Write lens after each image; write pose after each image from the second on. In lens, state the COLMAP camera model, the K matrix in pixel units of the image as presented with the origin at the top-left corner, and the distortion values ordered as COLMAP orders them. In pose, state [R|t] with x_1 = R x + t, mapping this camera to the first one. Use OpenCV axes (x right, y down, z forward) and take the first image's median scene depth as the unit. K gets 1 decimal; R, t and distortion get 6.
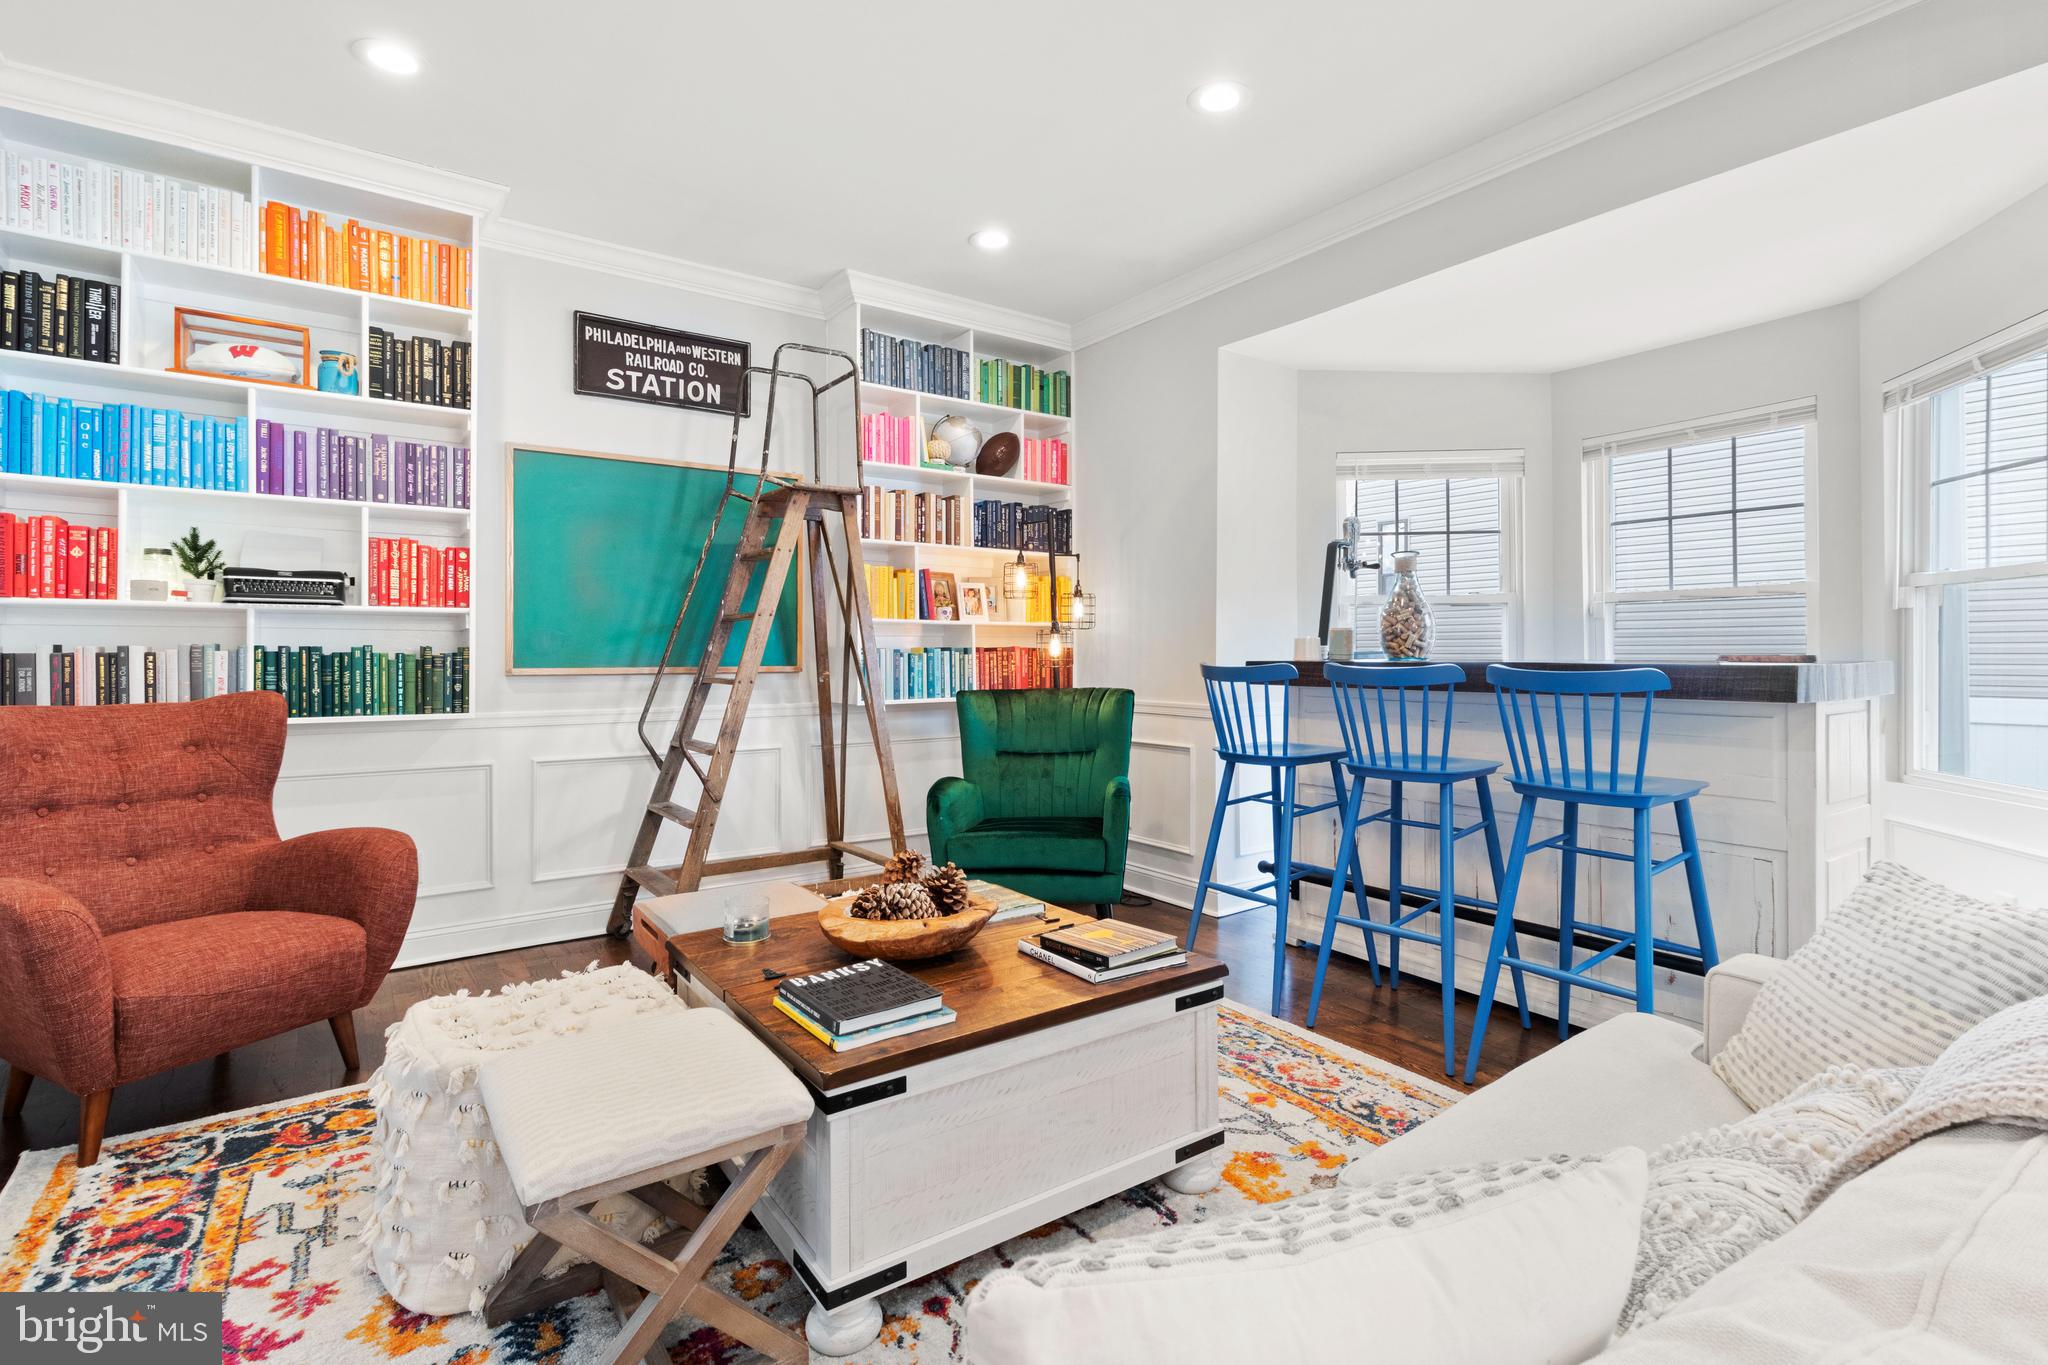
lens RADIAL K [[967.0, 0, 1023.2], [0, 967.0, 646.1], [0, 0, 1]] dist [0.002701, 0.000566]
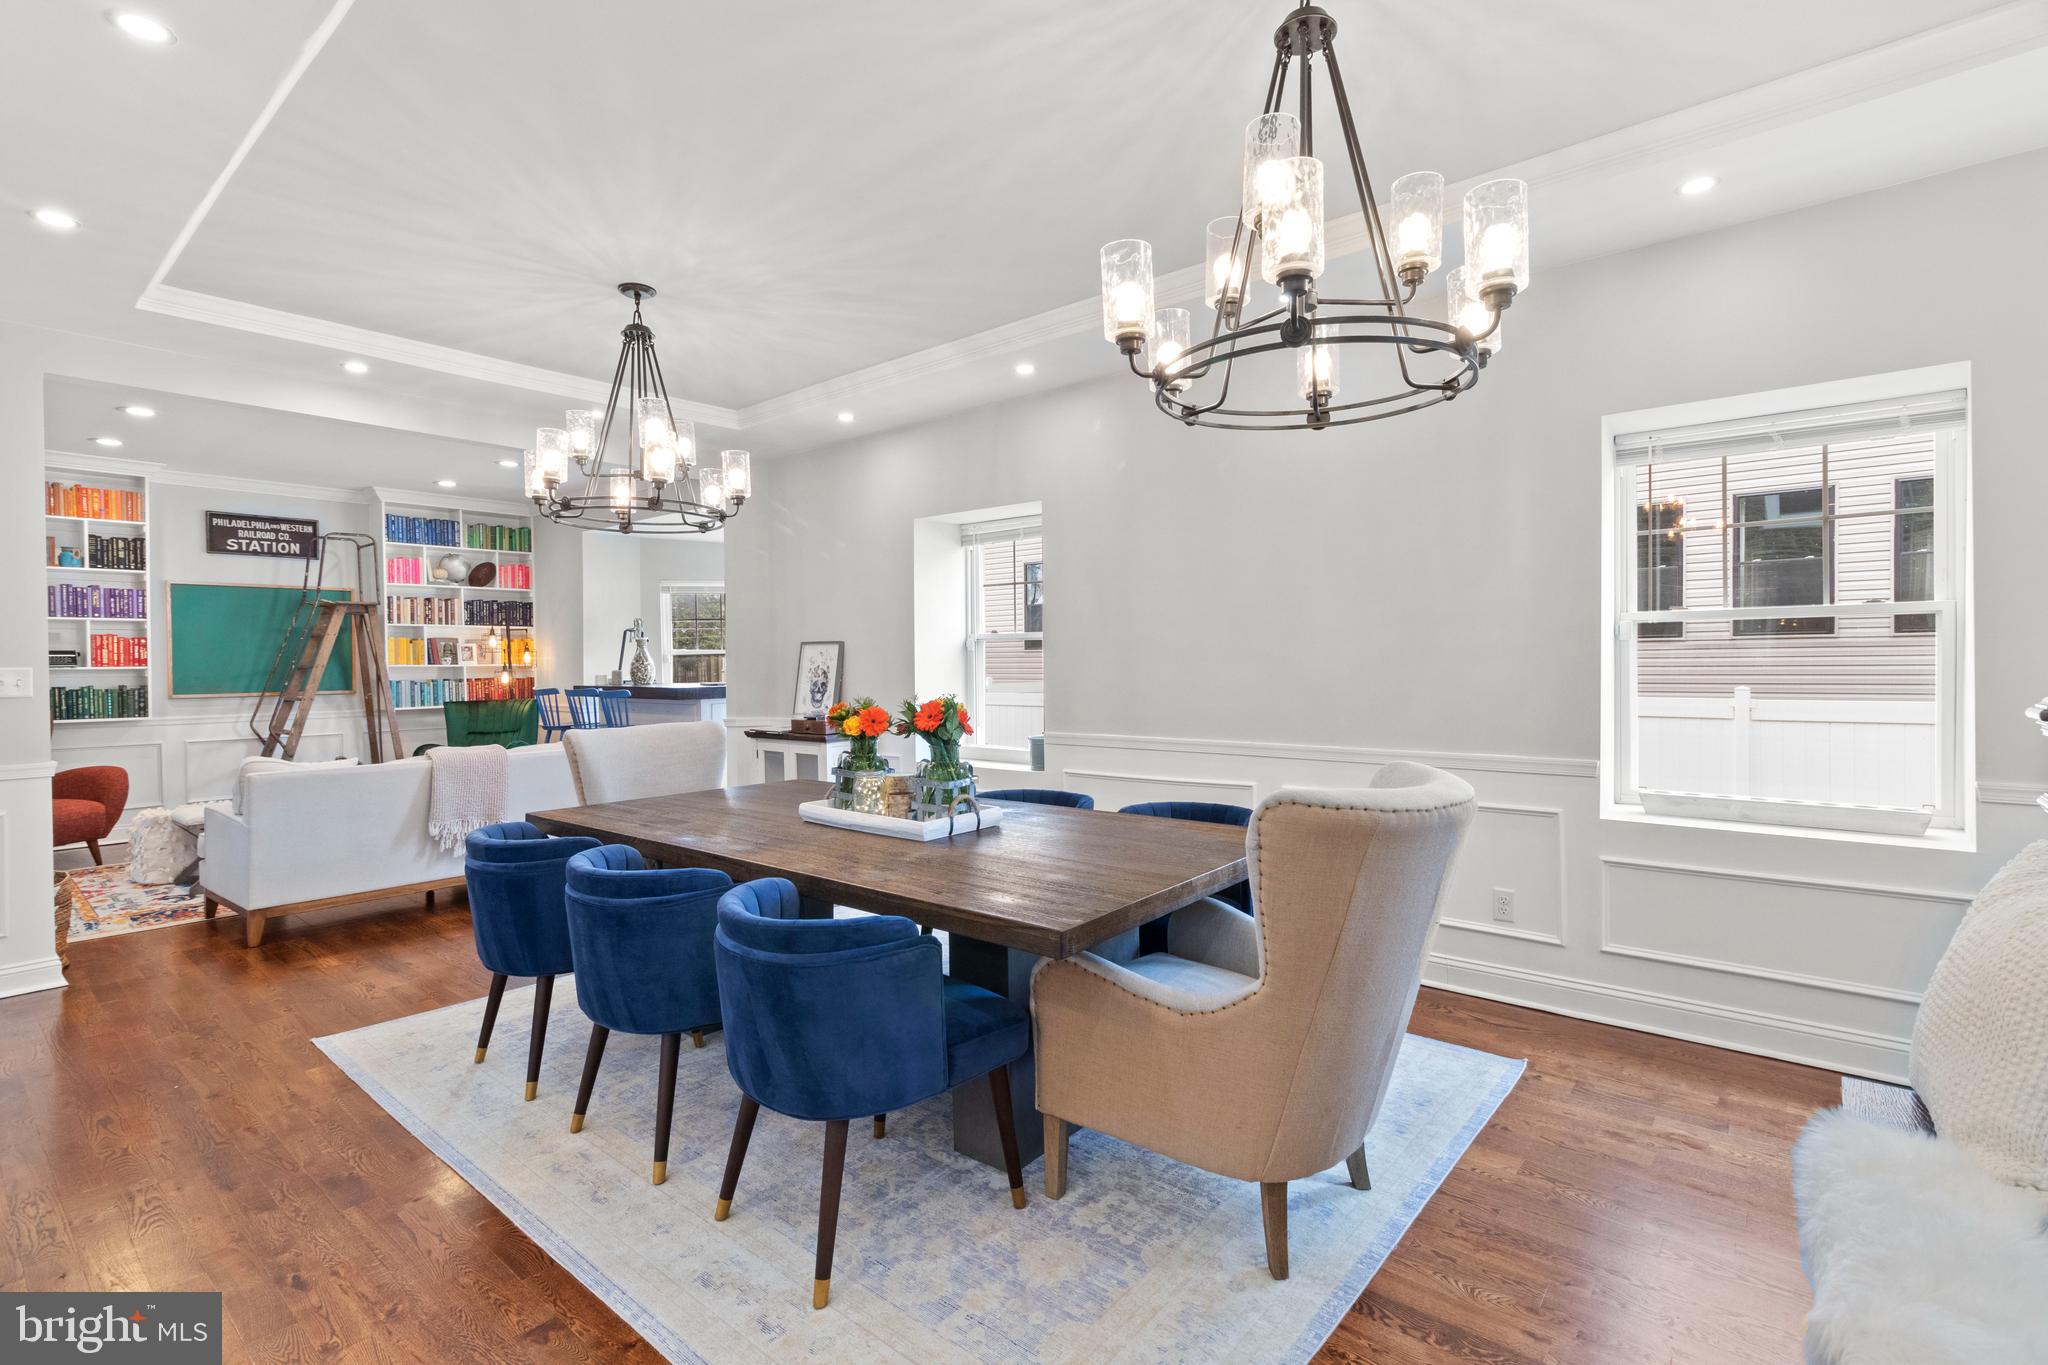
lens RADIAL K [[942.4, 0, 1026.9], [0, 942.4, 671.8], [0, 0, 1]] dist [0.001060, 0.000029]
pose [[0.965828, -0.010235, 0.258982, 0.608409], [0.005360, 0.999795, 0.019523, -0.048211], [-0.259129, -0.017468, 0.965685, -1.210145]]
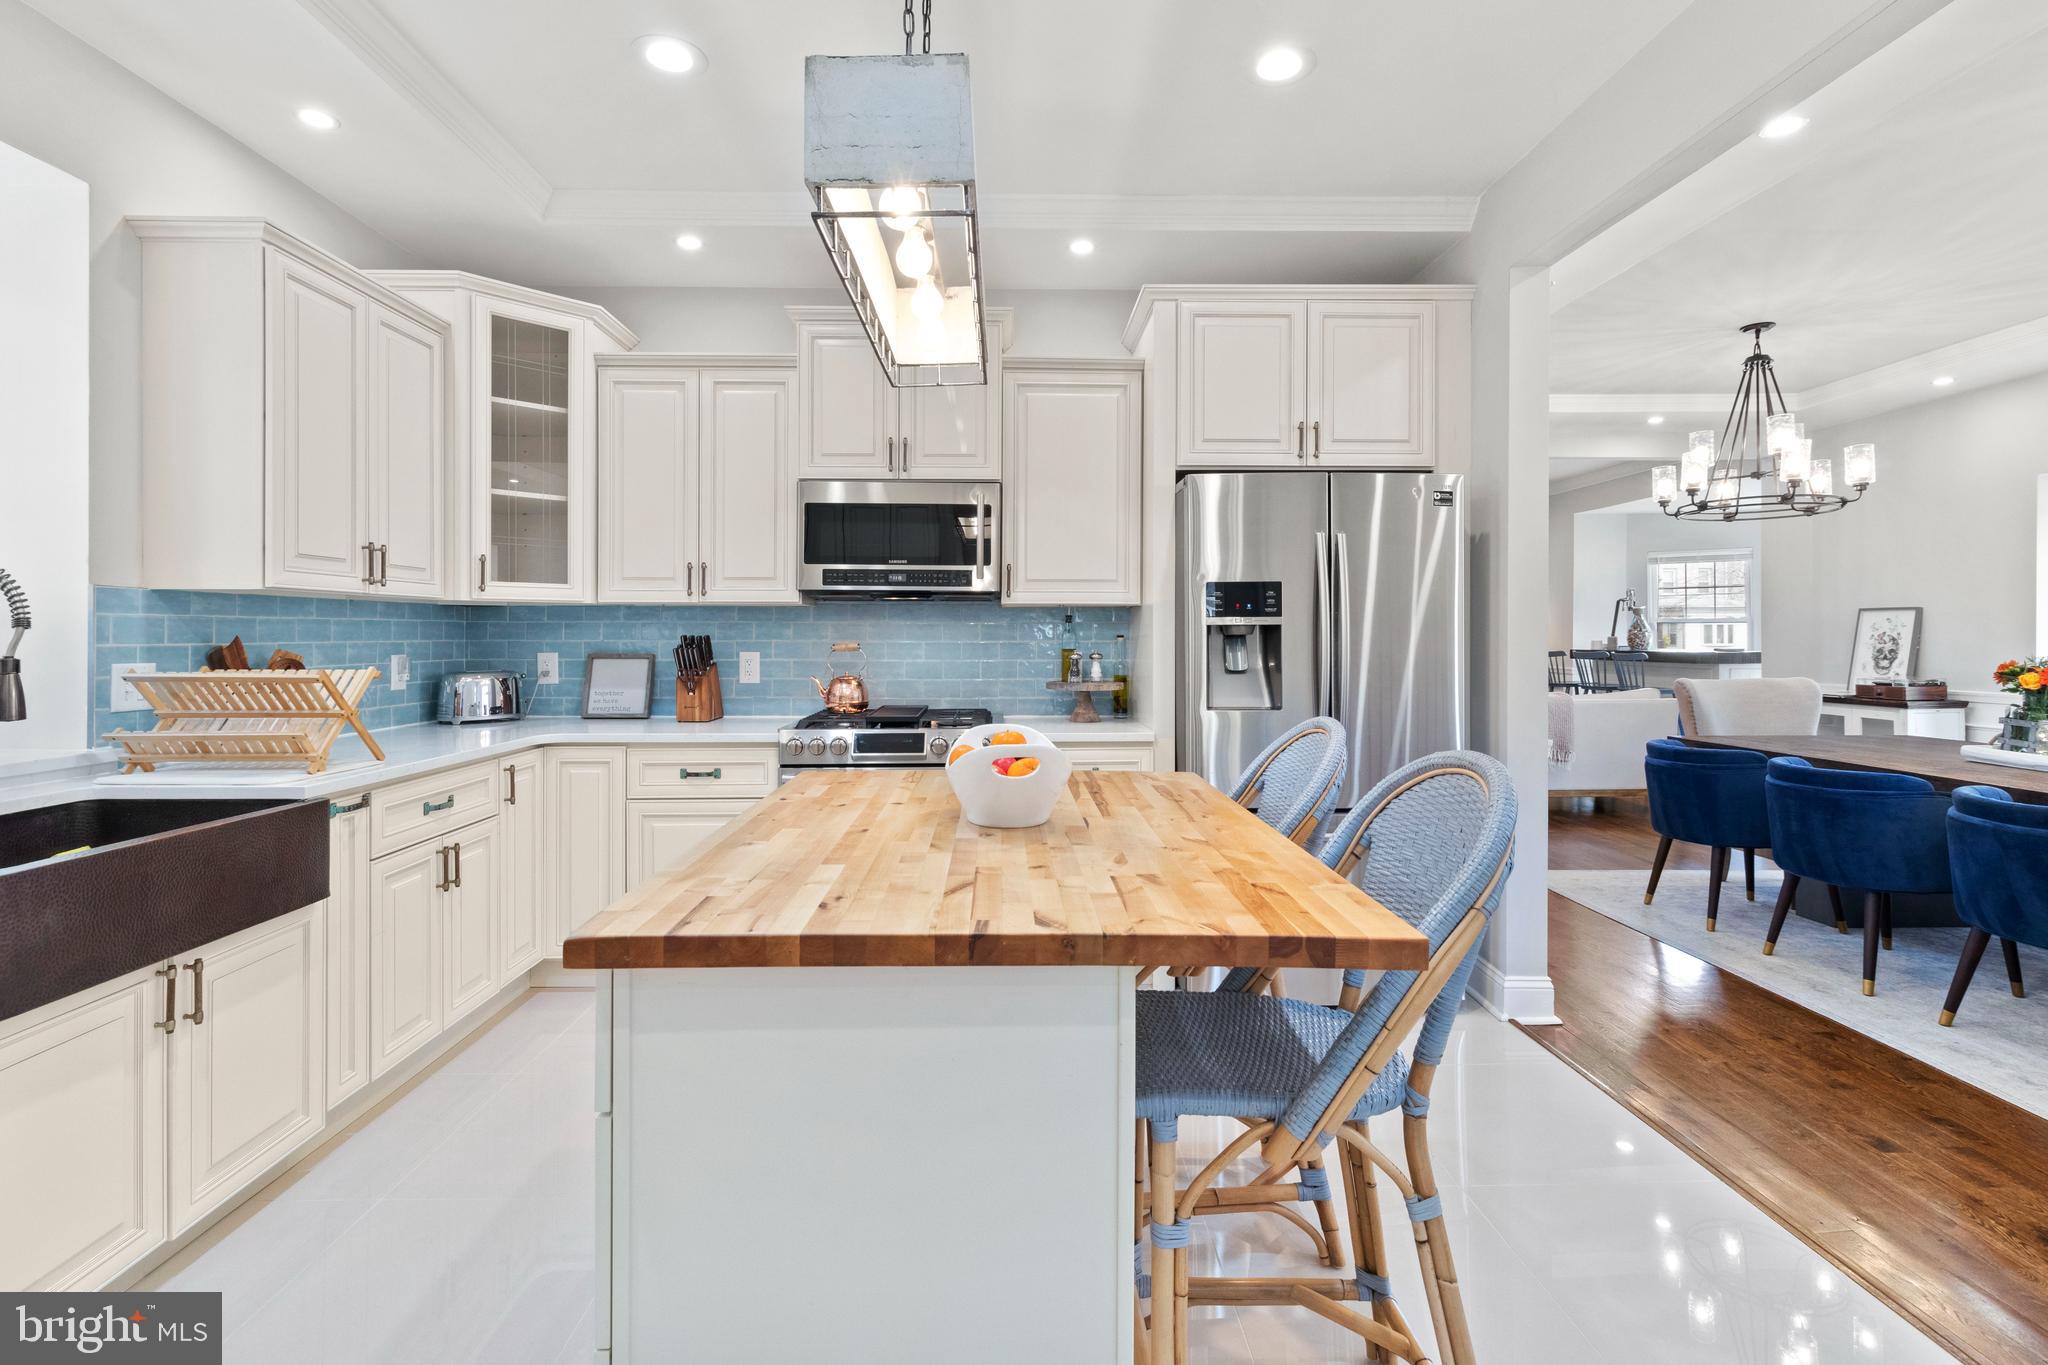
lens RADIAL K [[951.6, 0, 1022.0], [0, 951.6, 635.1], [0, 0, 1]] dist [0.000839, -0.000041]
pose [[0.827037, 0.001654, -0.562145, 0.401342], [0.003249, 0.999965, 0.007722, -0.042098], [0.562138, -0.008213, 0.827003, -1.665811]]
